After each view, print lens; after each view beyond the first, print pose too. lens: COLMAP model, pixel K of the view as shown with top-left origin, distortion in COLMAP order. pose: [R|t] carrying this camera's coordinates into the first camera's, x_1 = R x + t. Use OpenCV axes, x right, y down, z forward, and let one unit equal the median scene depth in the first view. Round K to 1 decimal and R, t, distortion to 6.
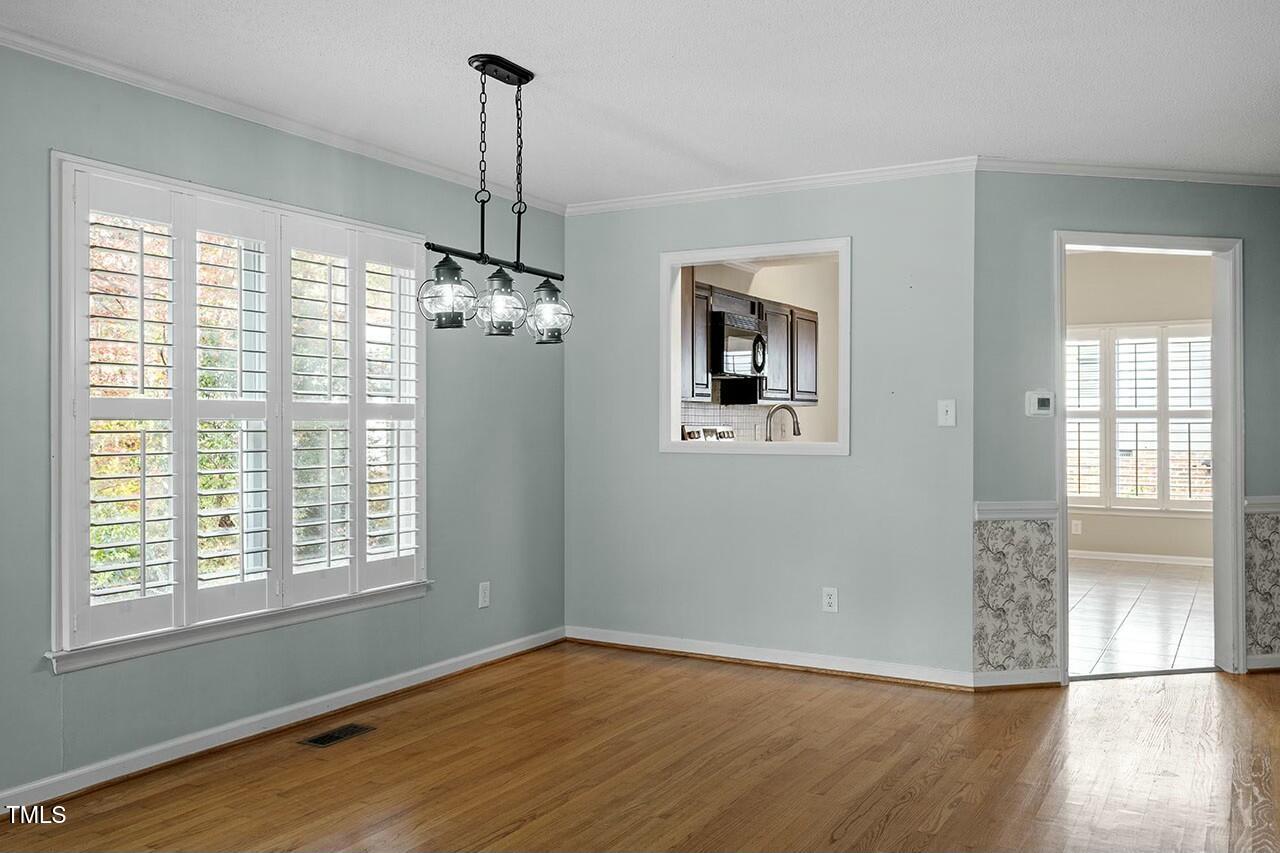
lens RADIAL K [[1061.9, 0, 638.1], [0, 1061.9, 420.6], [0, 0, 1]] dist [0.005097, 0.006044]
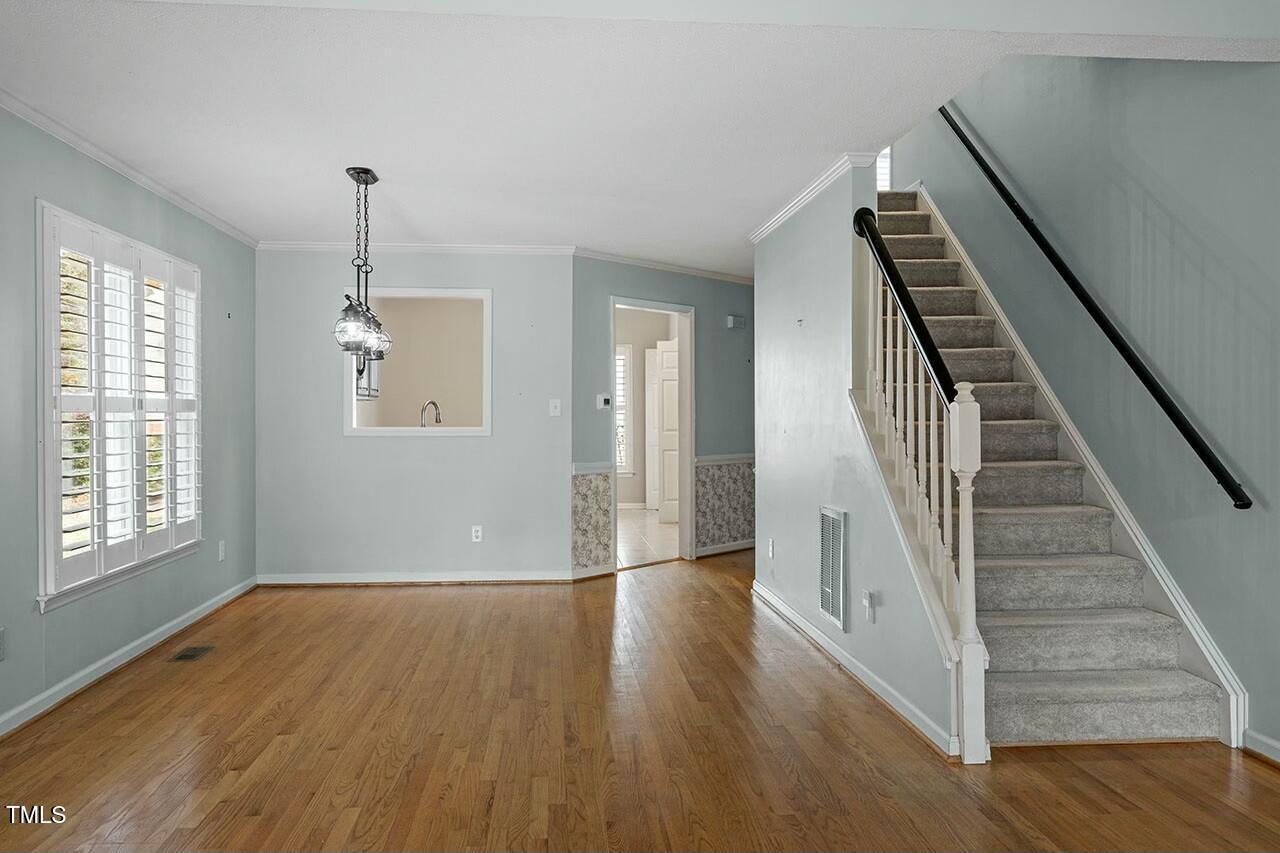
lens RADIAL K [[967.9, 0, 640.0], [0, 967.9, 426.5], [0, 0, 1]] dist [-0.002296, -0.000844]
pose [[0.815608, -0.008694, 0.578539, -0.469163], [-0.000619, 0.999873, 0.015899, -0.002268], [-0.578604, -0.013325, 0.815500, -0.256395]]
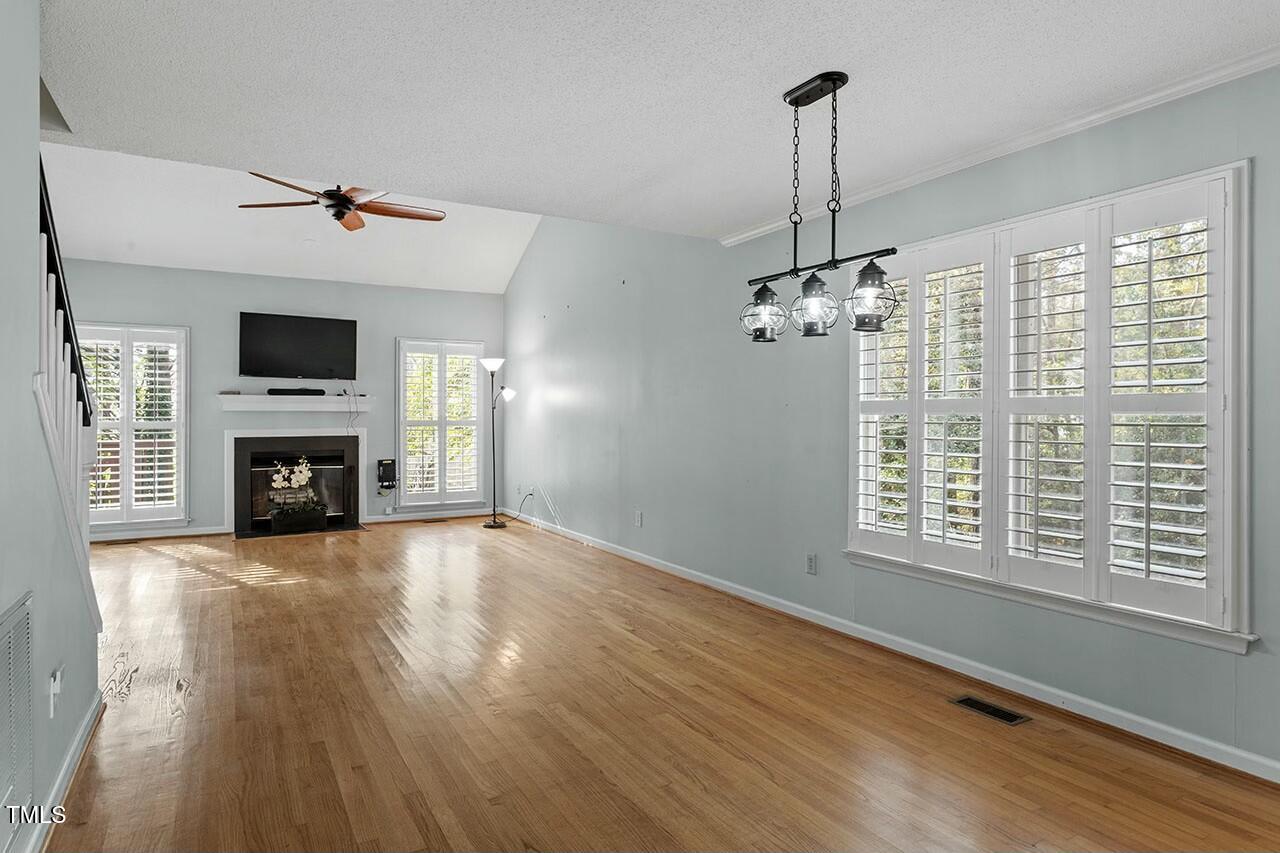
lens RADIAL K [[728.6, 0, 628.4], [0, 728.6, 416.2], [0, 0, 1]] dist [-0.003095, 0.000993]
pose [[-0.501223, 0.000239, -0.865318, 0.479913], [-0.005512, 0.999979, 0.003469, 0.001300], [0.865300, 0.006508, -0.501211, 0.953606]]
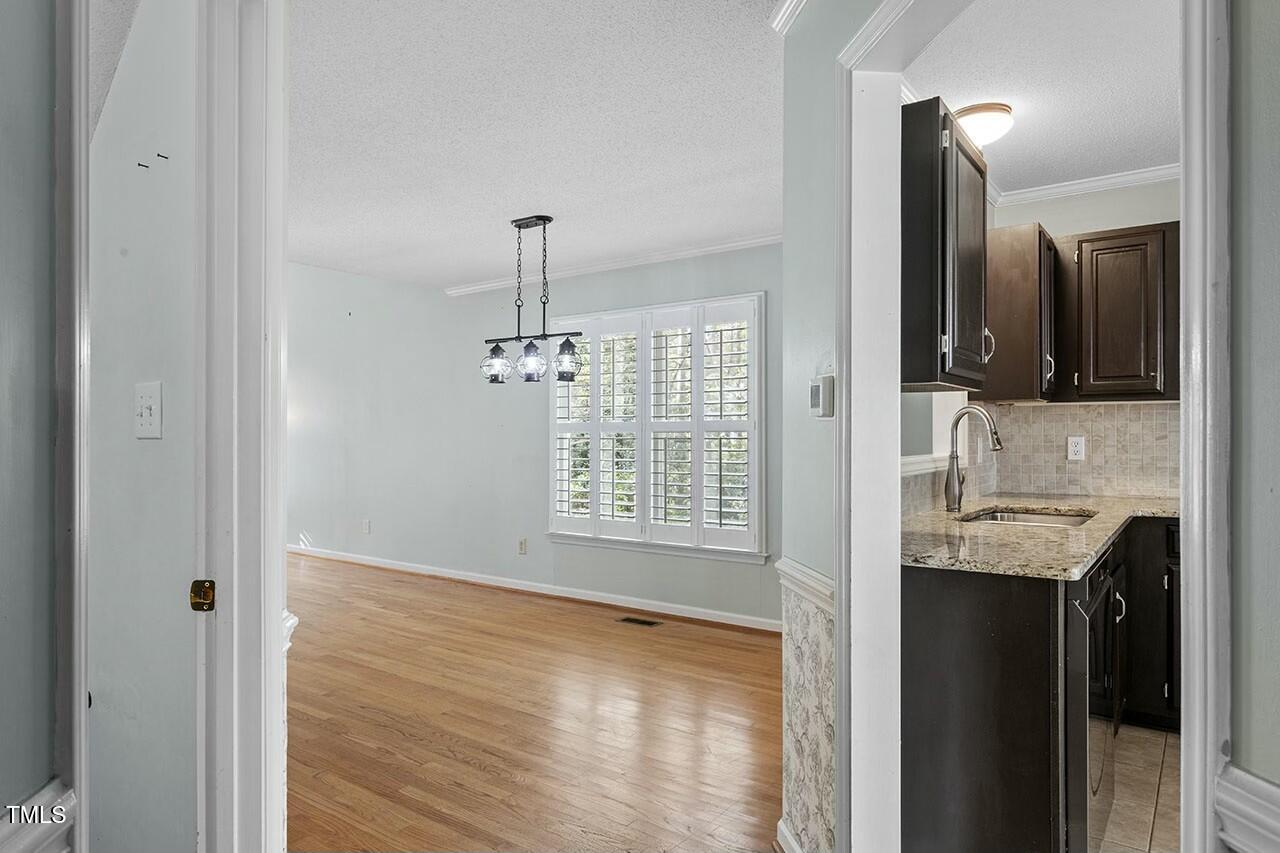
lens RADIAL K [[781.4, 0, 636.8], [0, 781.4, 437.9], [0, 0, 1]] dist [-0.002971, -0.000472]
pose [[-0.102113, 0.004415, -0.994763, 0.846571], [-0.002515, 0.999986, 0.004696, 0.002561], [0.994770, 0.002981, -0.102101, 1.016978]]
